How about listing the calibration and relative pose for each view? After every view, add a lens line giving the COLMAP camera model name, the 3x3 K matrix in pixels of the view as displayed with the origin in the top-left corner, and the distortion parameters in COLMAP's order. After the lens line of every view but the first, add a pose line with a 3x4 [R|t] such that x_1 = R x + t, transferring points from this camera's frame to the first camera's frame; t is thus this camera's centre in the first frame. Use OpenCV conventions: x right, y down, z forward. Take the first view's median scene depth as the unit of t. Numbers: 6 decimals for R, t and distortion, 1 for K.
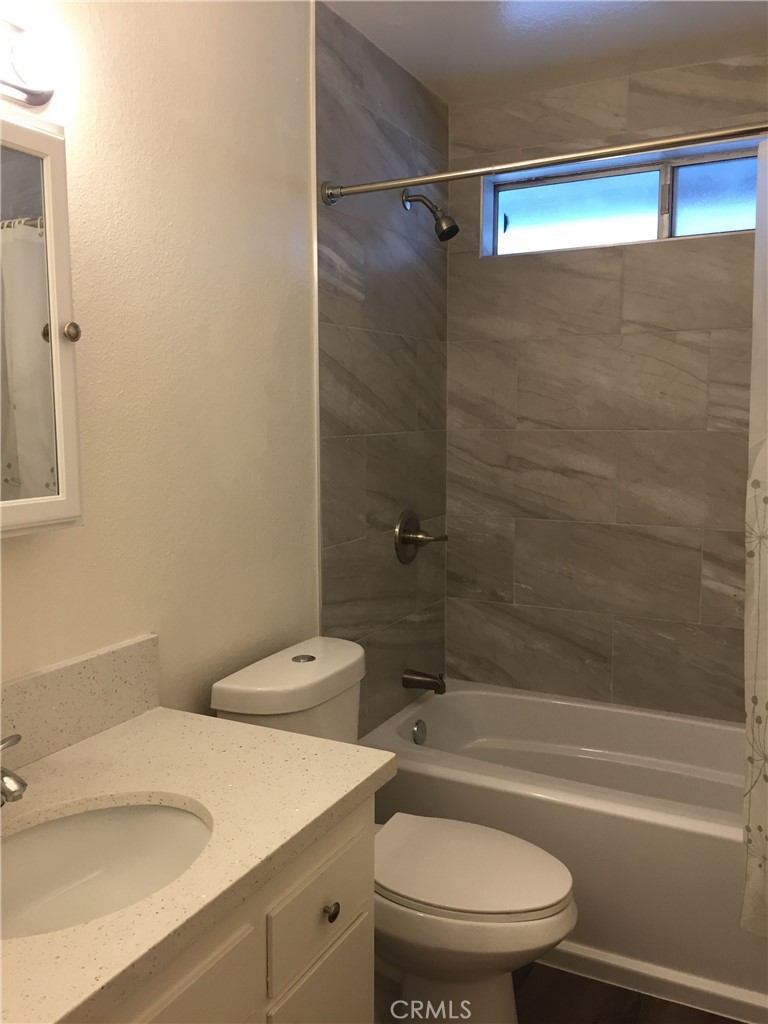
lens RADIAL K [[874.6, 0, 384.0], [0, 874.6, 512.0], [0, 0, 1]] dist [0.081642, -0.119231]
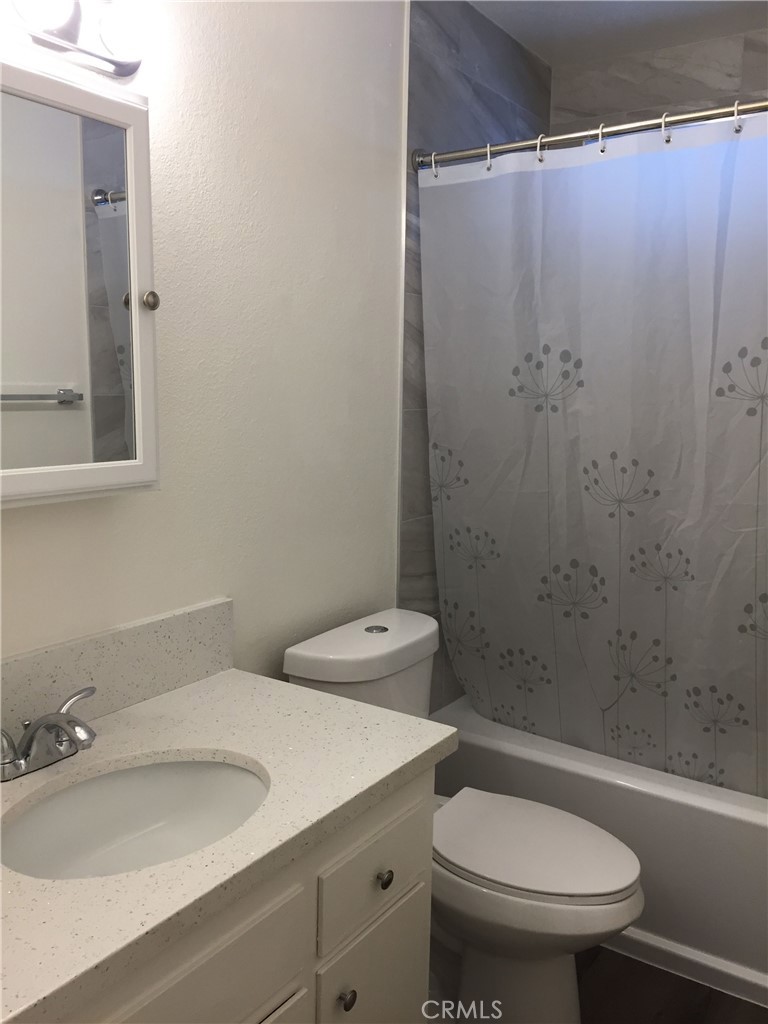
lens RADIAL K [[874.6, 0, 384.0], [0, 874.6, 512.0], [0, 0, 1]] dist [0.081642, -0.119231]
pose [[0.992814, 0.035041, -0.114425, 0.033860], [-0.031634, 0.999004, 0.031456, 0.000564], [0.115413, -0.027610, 0.992934, 0.006391]]
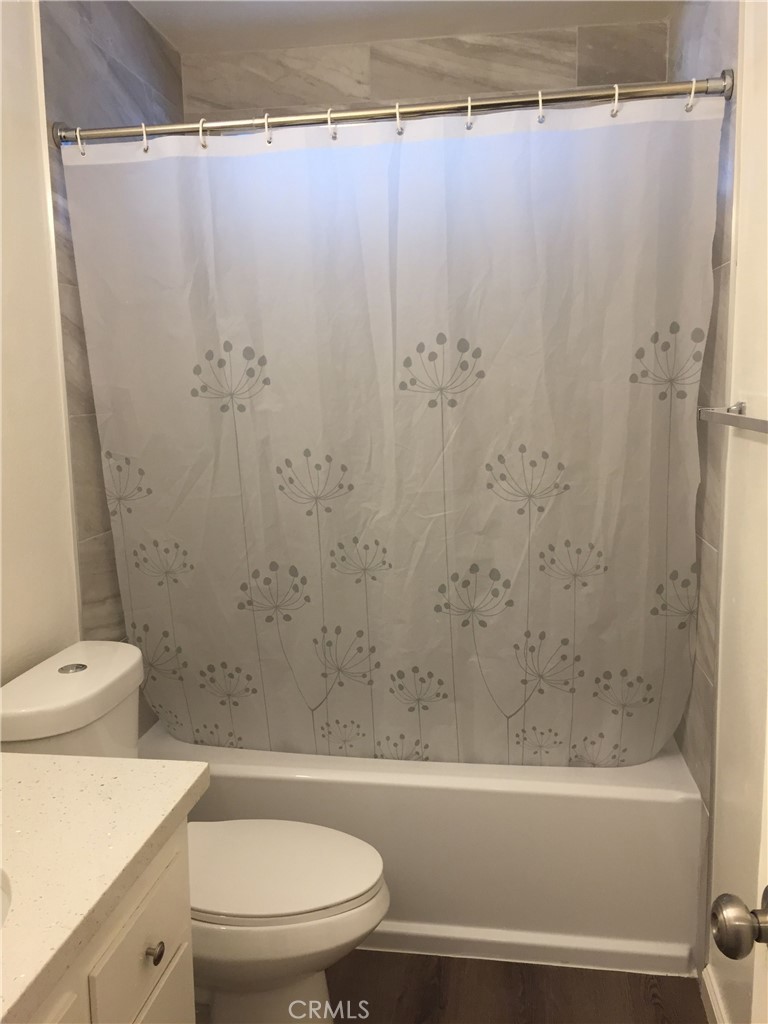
lens RADIAL K [[874.6, 0, 384.0], [0, 874.6, 512.0], [0, 0, 1]] dist [0.081642, -0.119231]
pose [[0.947712, -0.058173, 0.313781, -0.079123], [0.050784, 0.998207, 0.031679, -0.001261], [-0.315062, -0.014088, 0.948967, 0.083231]]
